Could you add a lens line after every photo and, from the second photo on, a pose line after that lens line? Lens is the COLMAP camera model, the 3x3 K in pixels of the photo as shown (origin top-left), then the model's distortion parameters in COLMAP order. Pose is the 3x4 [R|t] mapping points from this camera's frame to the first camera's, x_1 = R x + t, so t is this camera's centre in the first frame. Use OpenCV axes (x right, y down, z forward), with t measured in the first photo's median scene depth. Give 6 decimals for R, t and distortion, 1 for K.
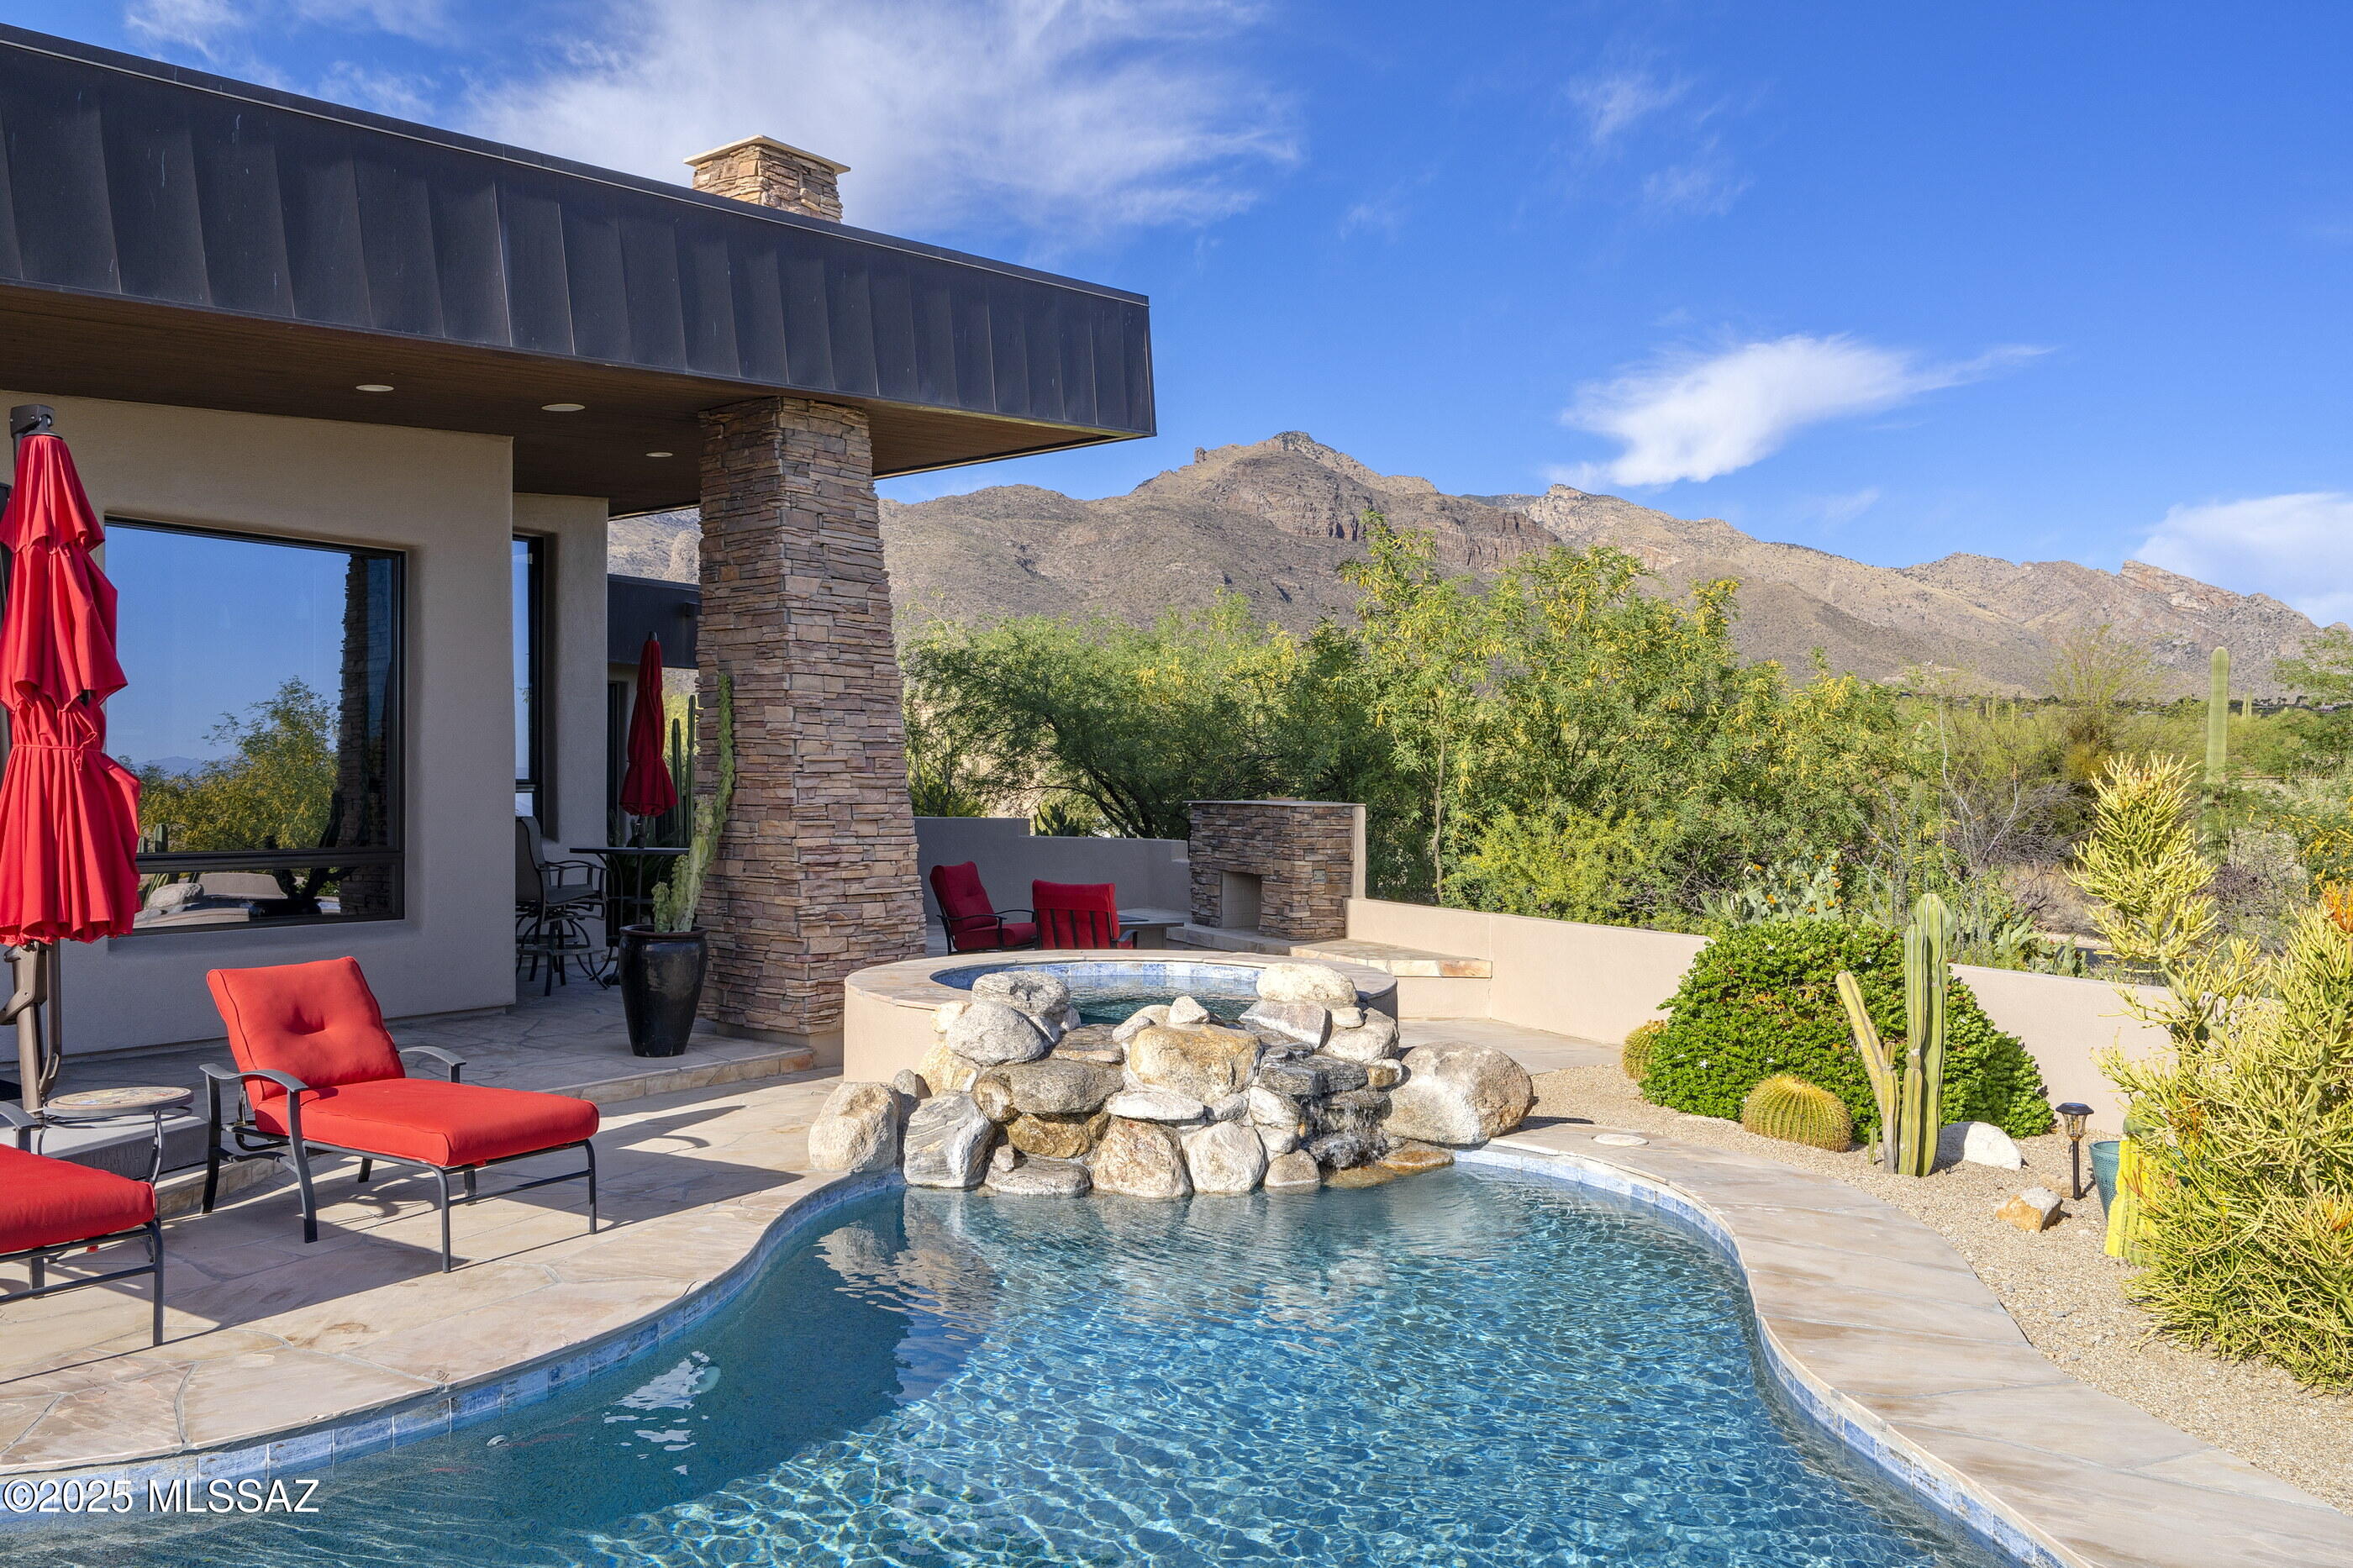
lens RADIAL K [[1693.1, 0, 1176.1], [0, 1693.1, 778.9], [0, 0, 1]] dist [0.003443, -0.002006]
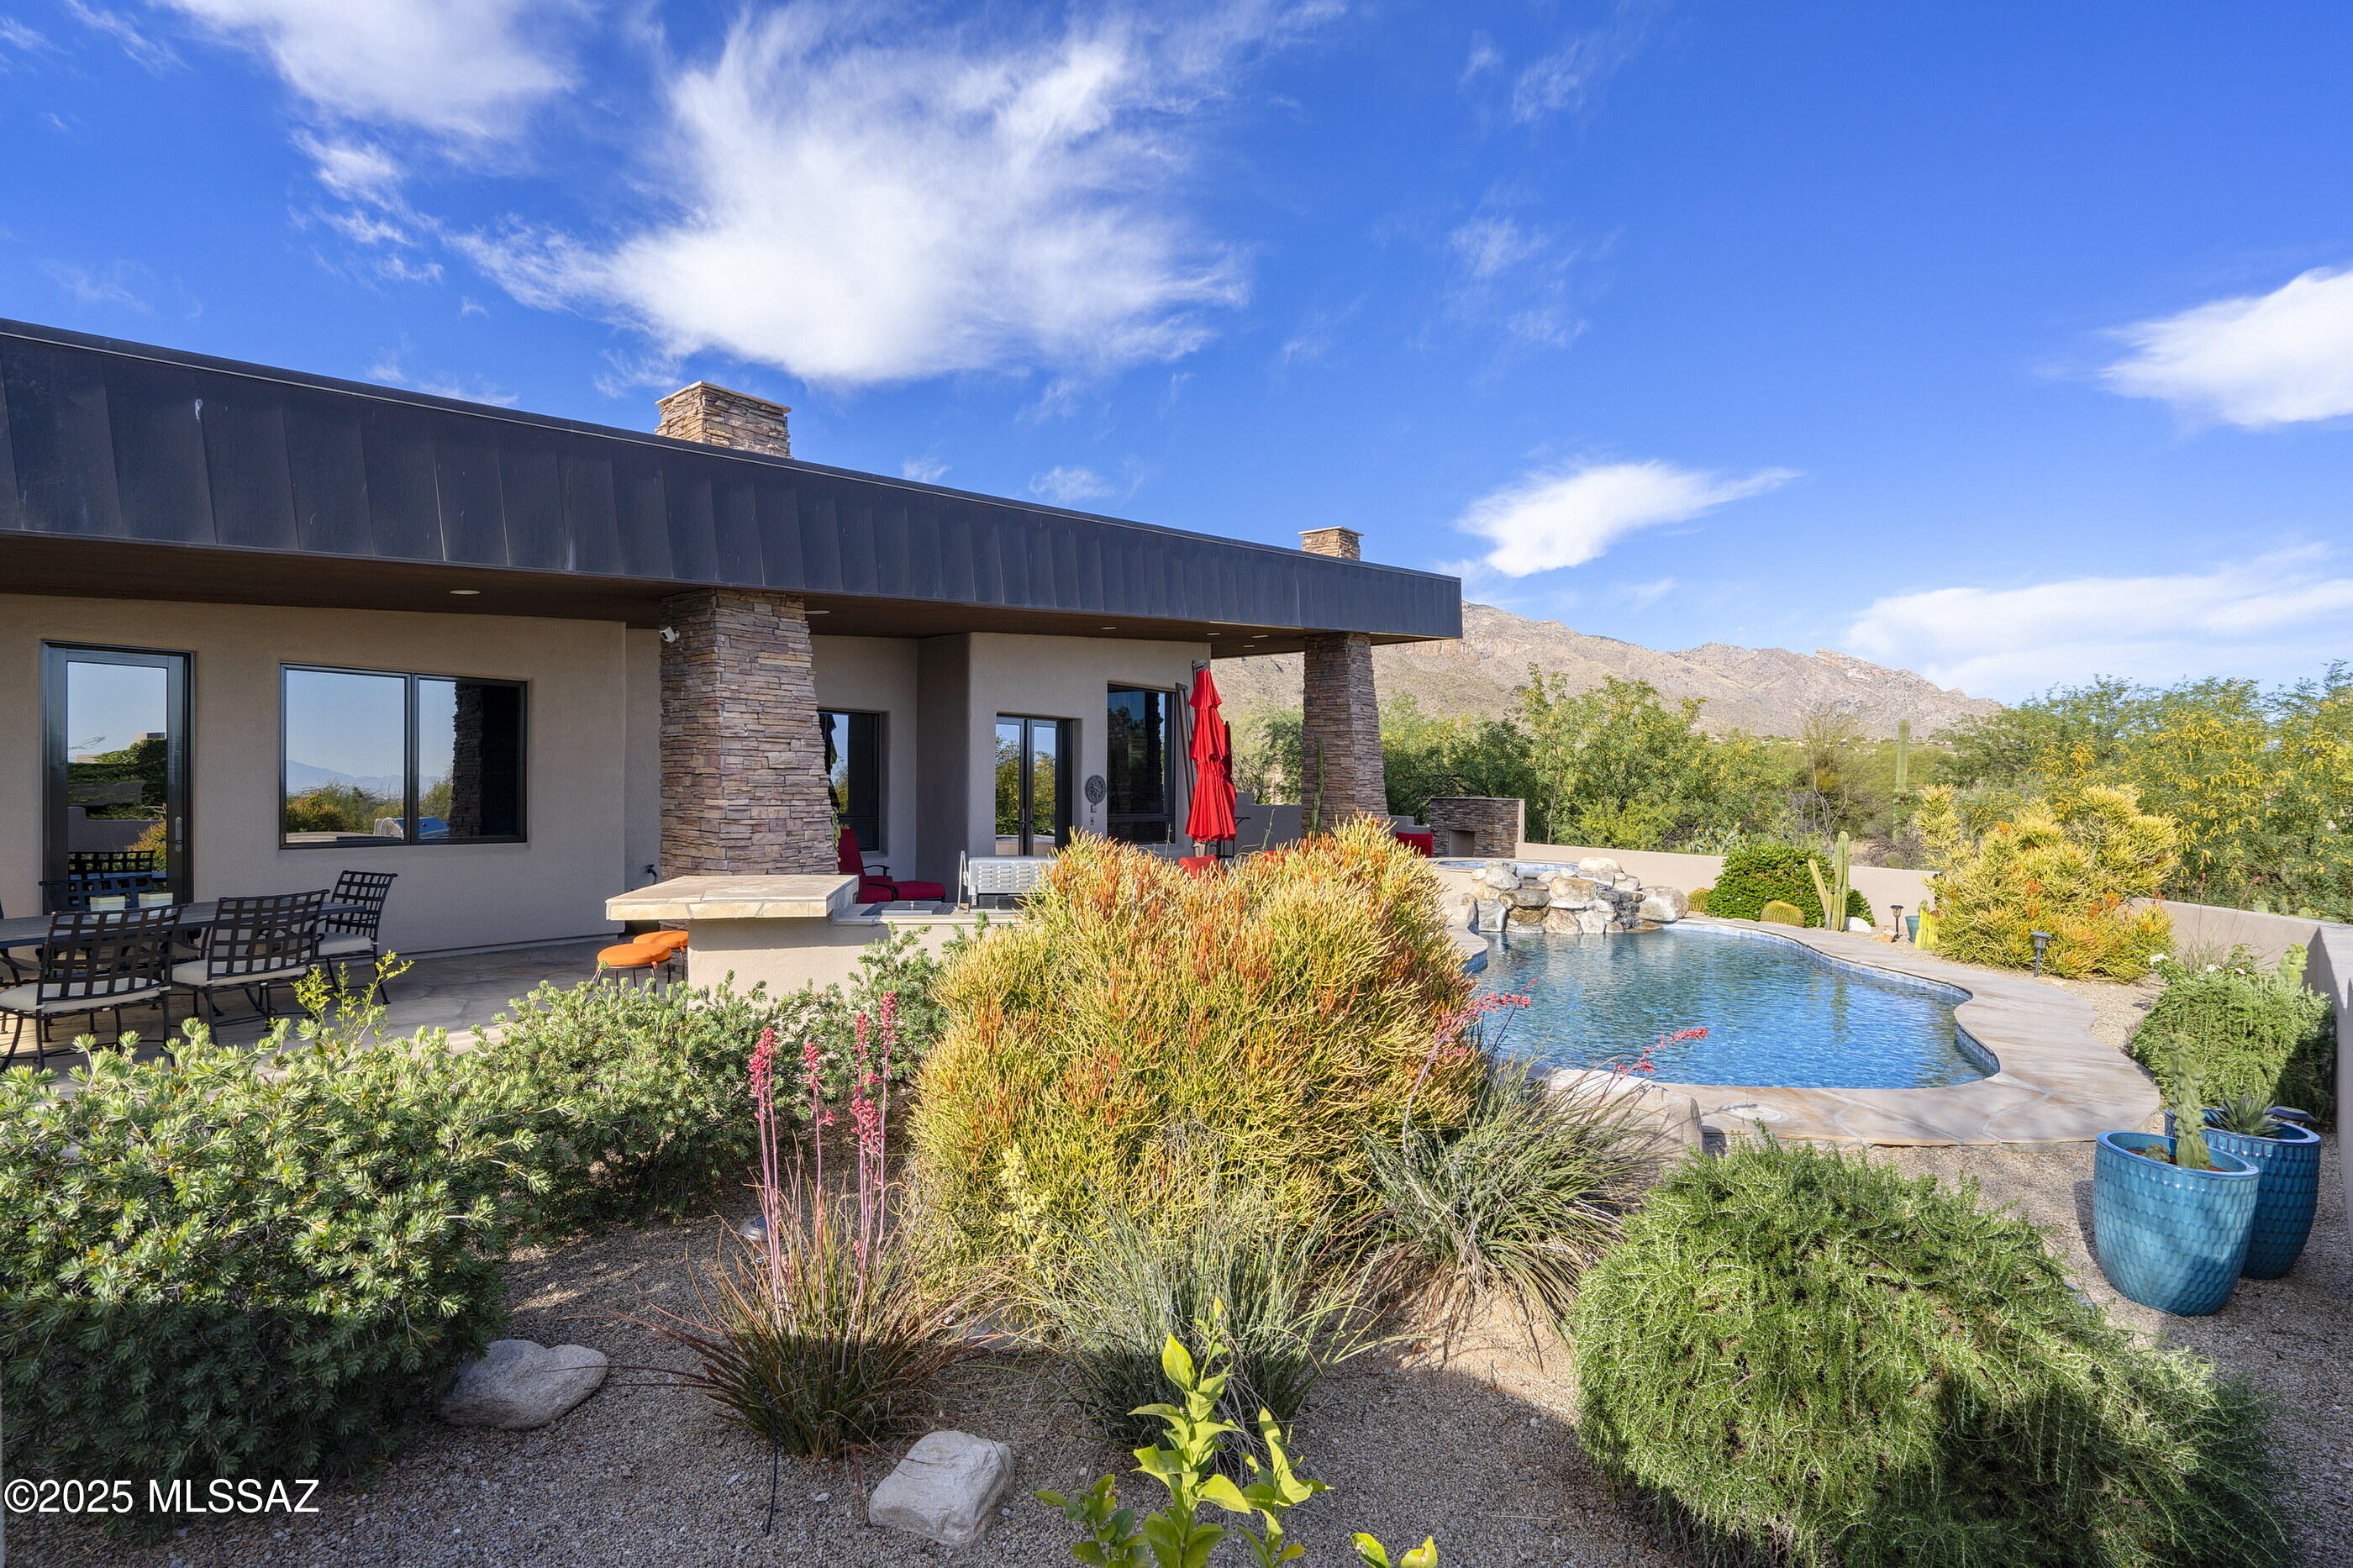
lens RADIAL K [[1087.4, 0, 1176.4], [0, 1087.4, 792.6], [0, 0, 1]] dist [-0.000625, -0.000016]
pose [[0.999800, 0.005468, -0.019225, -0.447987], [-0.005319, 0.999955, 0.007814, -0.002697], [0.019267, -0.007710, 0.999785, -0.587454]]
